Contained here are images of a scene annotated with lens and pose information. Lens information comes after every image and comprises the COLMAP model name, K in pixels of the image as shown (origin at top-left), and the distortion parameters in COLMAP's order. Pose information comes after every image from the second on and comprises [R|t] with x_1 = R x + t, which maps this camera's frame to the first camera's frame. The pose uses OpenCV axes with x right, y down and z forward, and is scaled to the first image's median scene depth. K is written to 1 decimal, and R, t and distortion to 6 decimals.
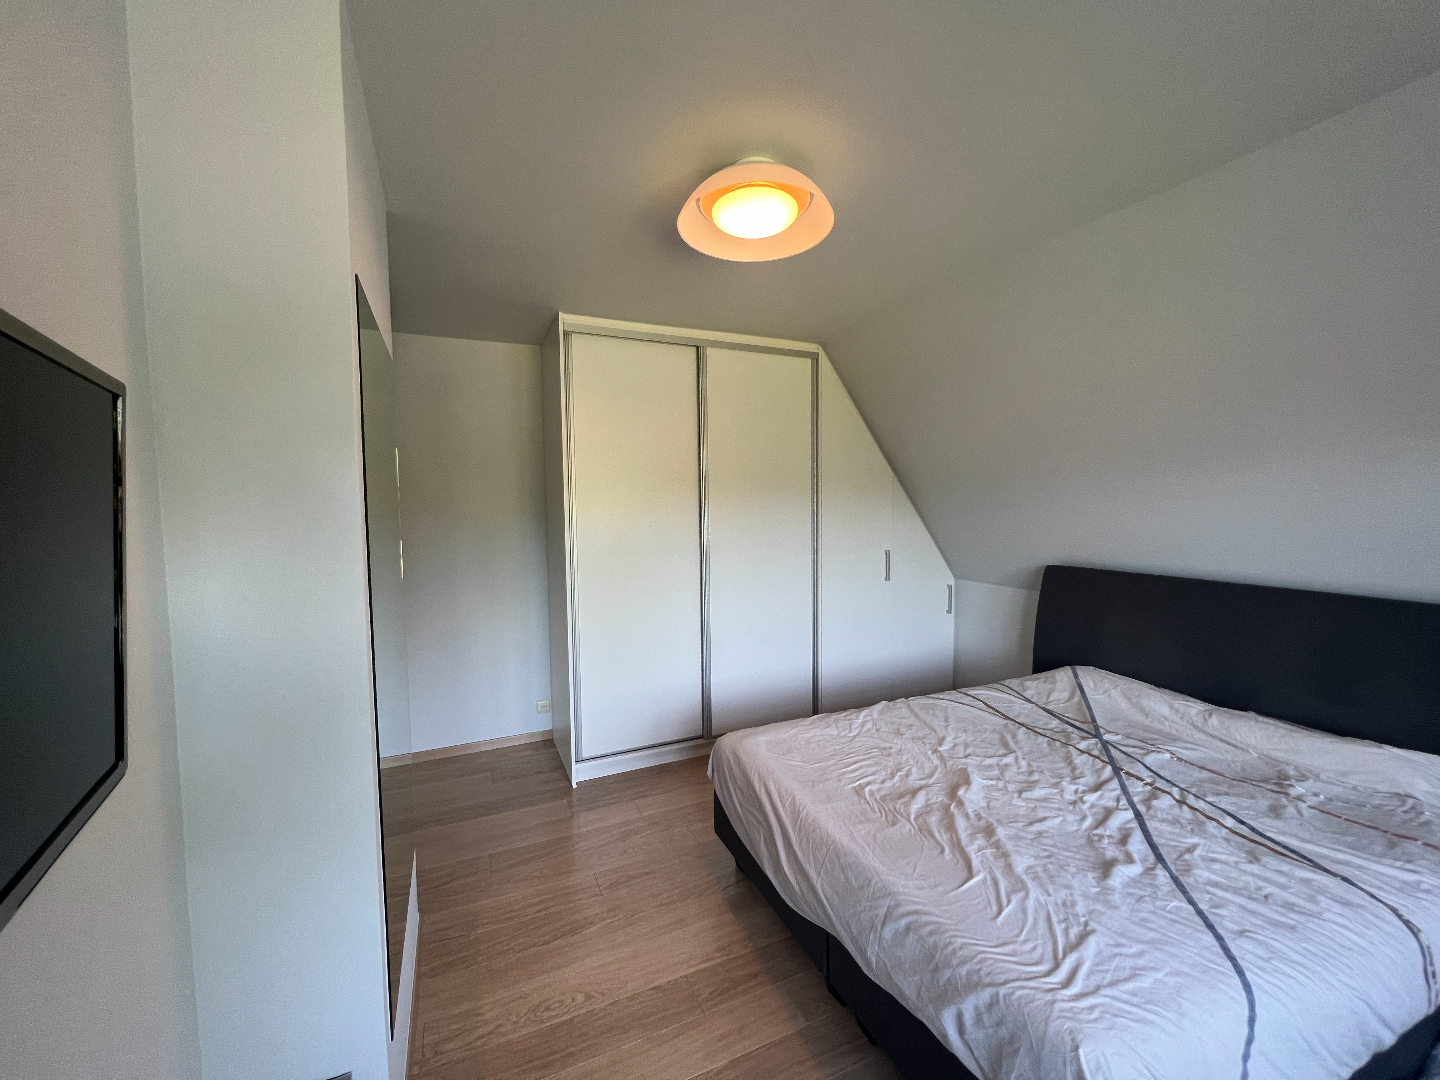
lens RADIAL K [[577.0, 0, 720.0], [0, 577.0, 540.0], [0, 0, 1]] dist [-0.000683, -0.000009]
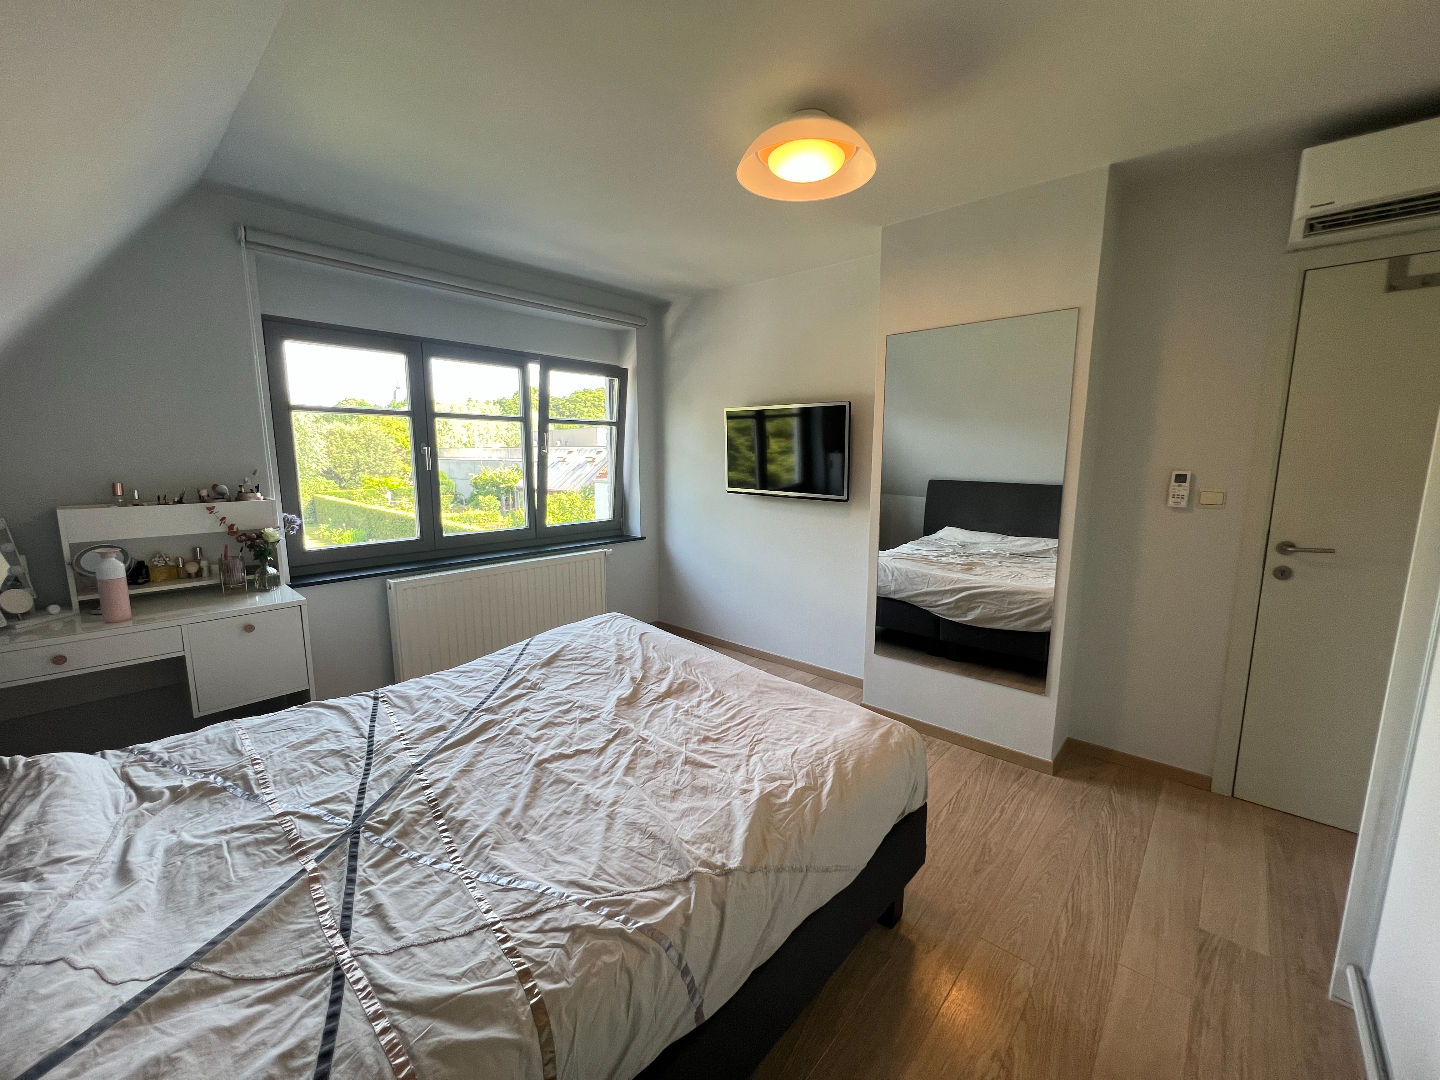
lens RADIAL K [[577.0, 0, 720.0], [0, 577.0, 540.0], [0, 0, 1]] dist [-0.000683, -0.000009]
pose [[-0.918918, 0.061199, -0.389671, 0.630167], [-0.024119, 0.977325, 0.210368, -0.066855], [0.393710, 0.202710, -0.896605, 1.876394]]
